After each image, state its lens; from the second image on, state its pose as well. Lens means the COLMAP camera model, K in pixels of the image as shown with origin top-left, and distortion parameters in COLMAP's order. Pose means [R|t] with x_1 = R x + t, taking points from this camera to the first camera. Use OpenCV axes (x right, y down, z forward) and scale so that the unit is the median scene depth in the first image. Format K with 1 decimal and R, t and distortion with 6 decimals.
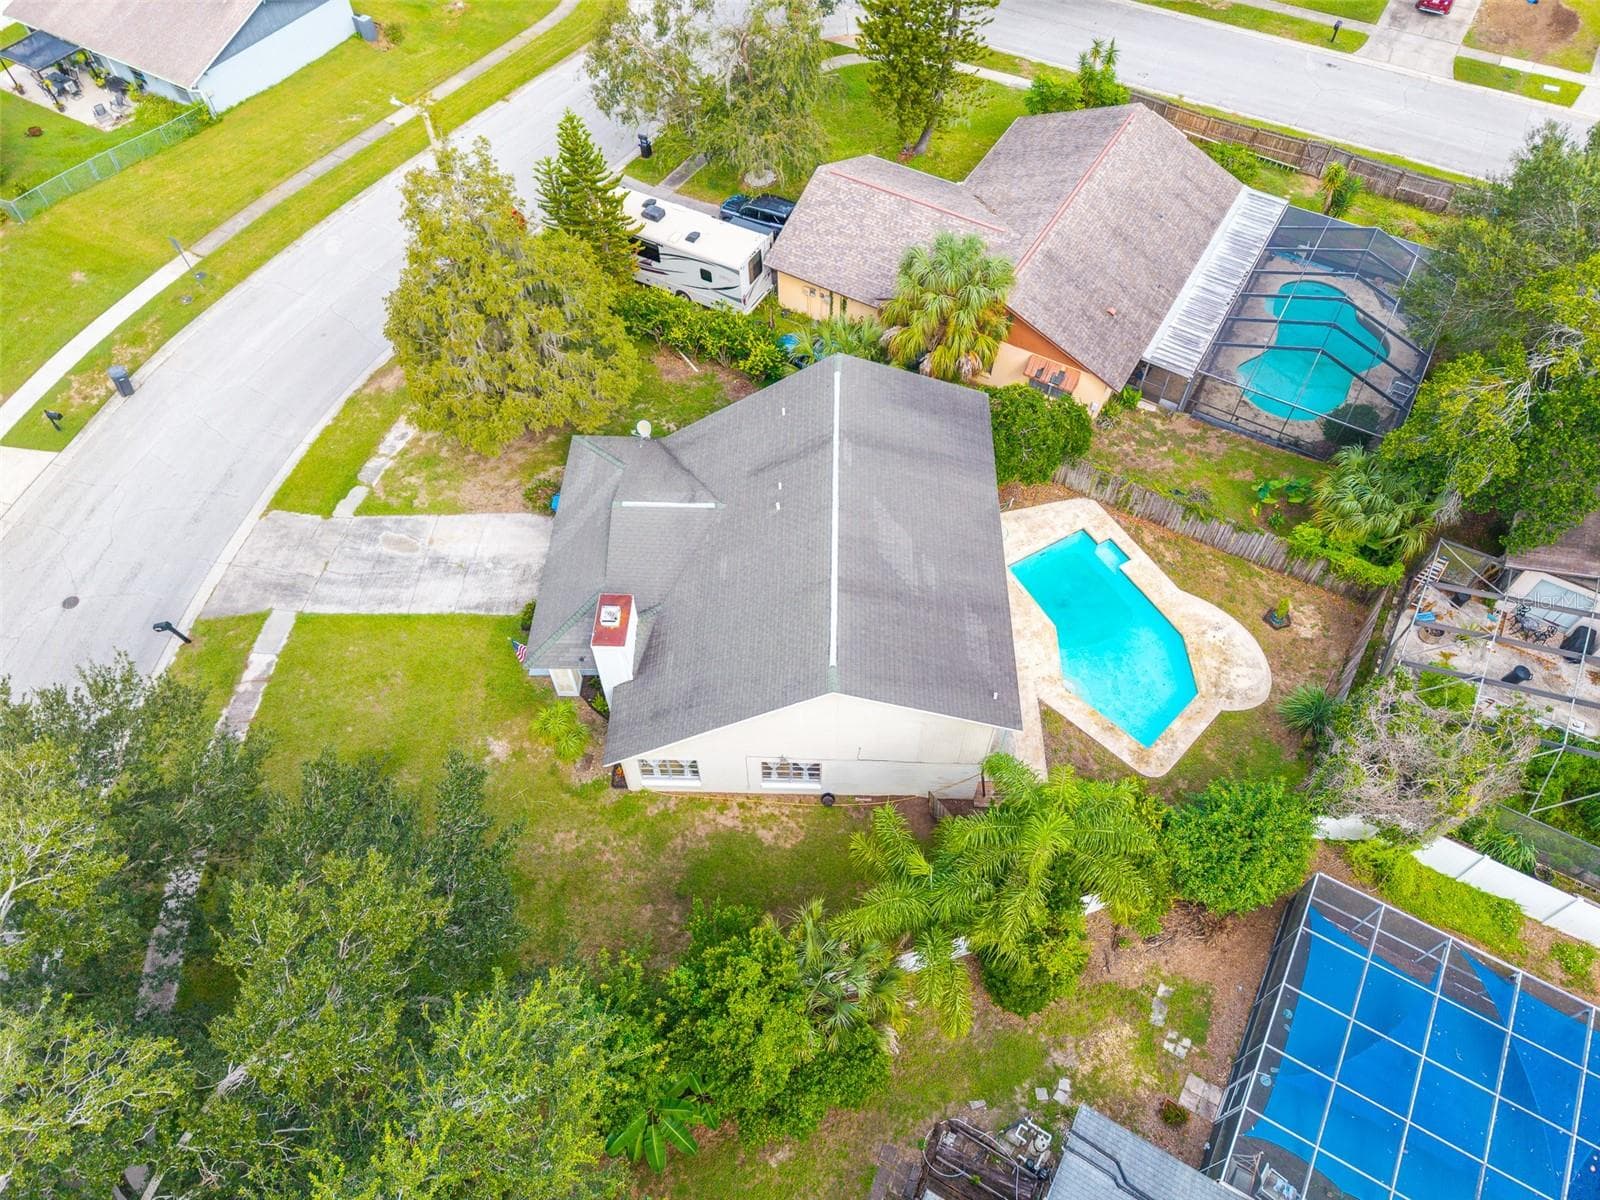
lens RADIAL K [[1075.5, 0, 804.1], [0, 1075.5, 591.2], [0, 0, 1]] dist [-0.003417, -0.000937]
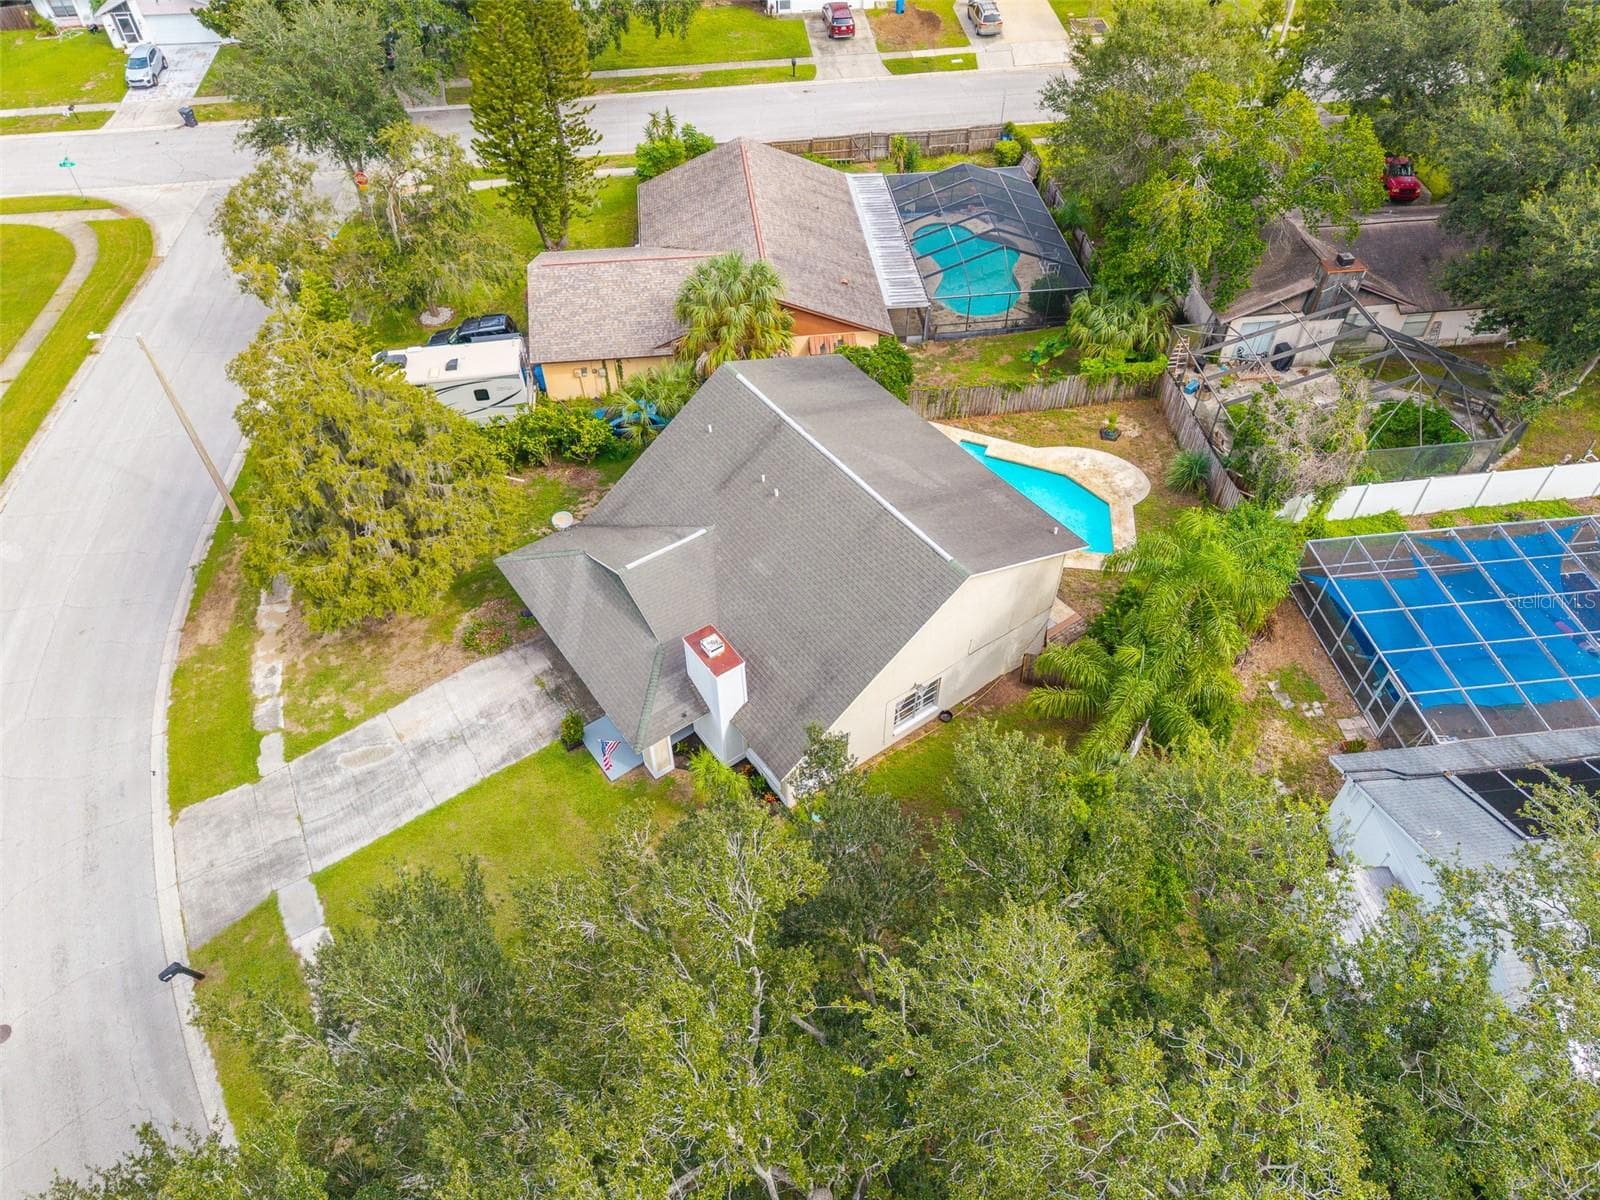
lens RADIAL K [[1075.5, 0, 804.1], [0, 1075.5, 591.2], [0, 0, 1]] dist [-0.003417, -0.000937]
pose [[0.796002, -0.440919, 0.414695, -0.397787], [0.493052, 0.869730, -0.021677, 0.033807], [-0.351114, 0.221721, 0.909702, 0.046153]]
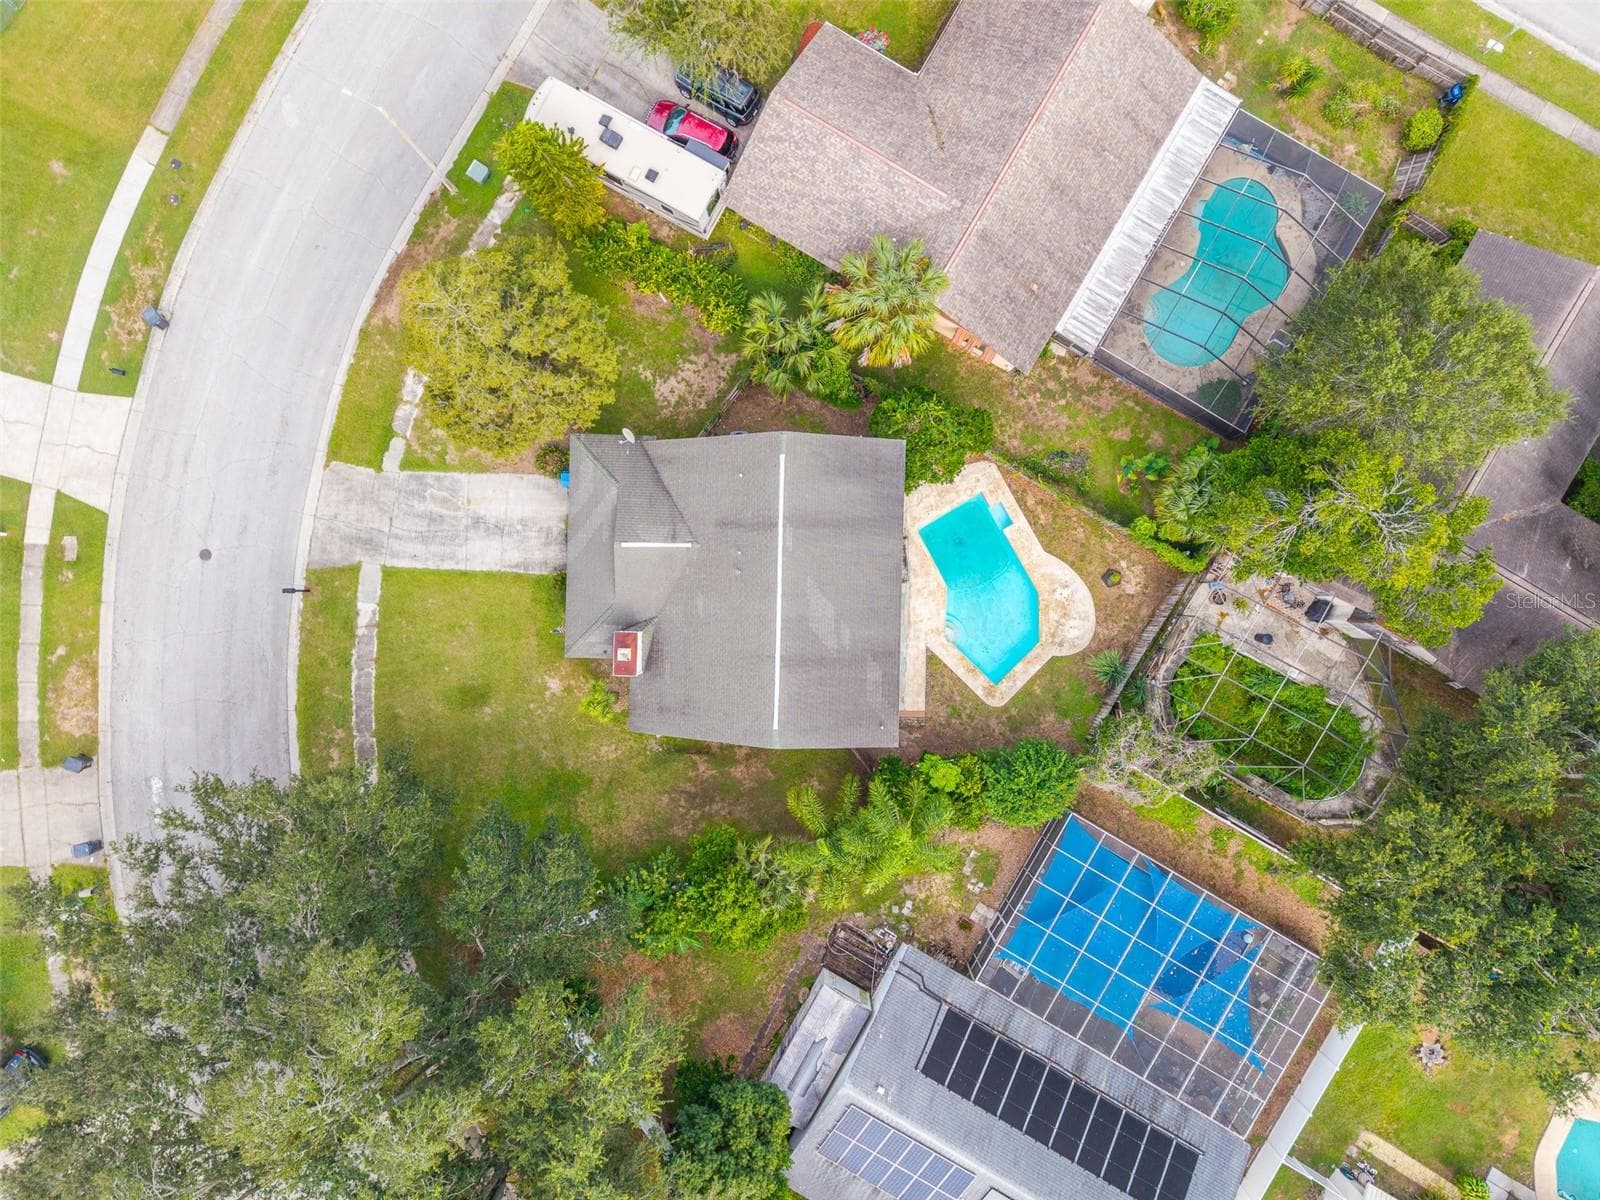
lens RADIAL K [[1073.0, 0, 801.6], [0, 1073.0, 595.0], [0, 0, 1]] dist [0.002981, -0.009997]
pose [[0.999986, -0.002911, 0.004417, 0.041442], [-0.000235, 0.809678, 0.586874, -0.704404], [-0.005285, -0.586867, 0.809666, -0.096998]]
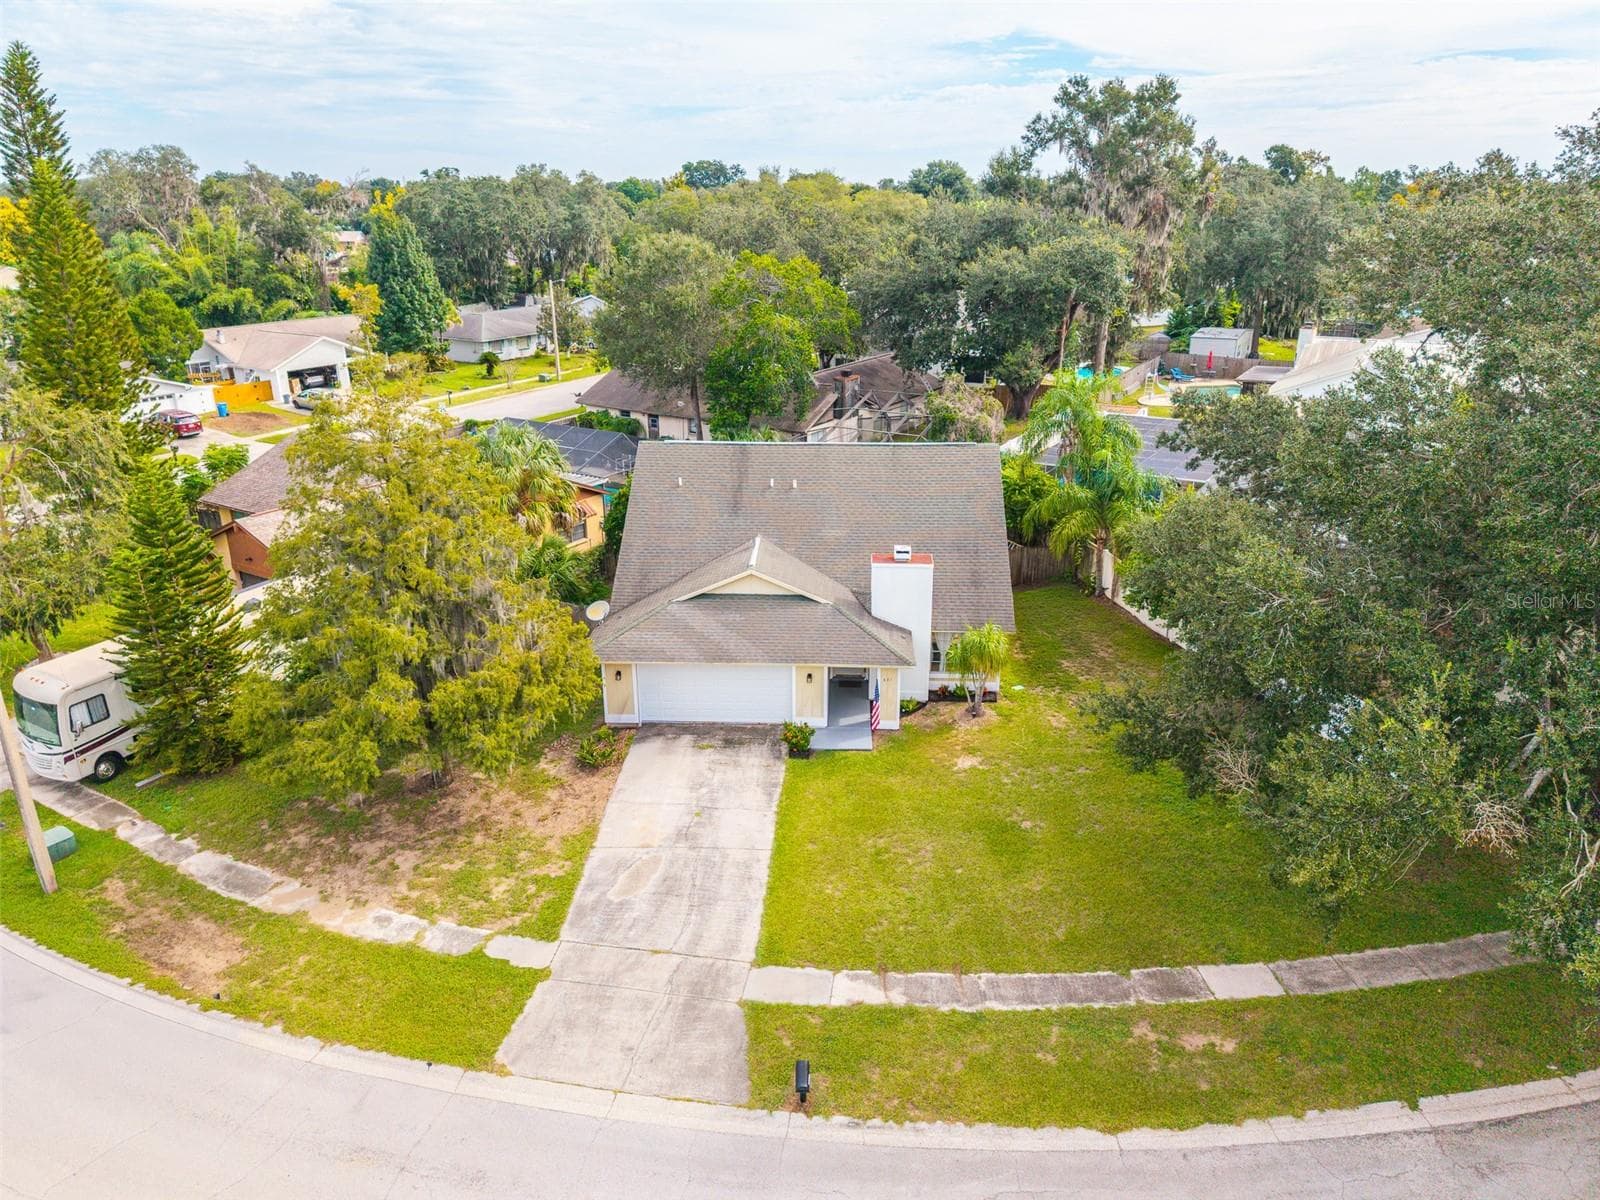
lens RADIAL K [[1075.5, 0, 804.1], [0, 1075.5, 591.2], [0, 0, 1]] dist [-0.003417, -0.000937]
pose [[0.018576, -0.346810, 0.937752, -0.936007], [0.810171, 0.554838, 0.189148, -0.184606], [-0.585899, 0.756226, 0.291282, 0.617948]]
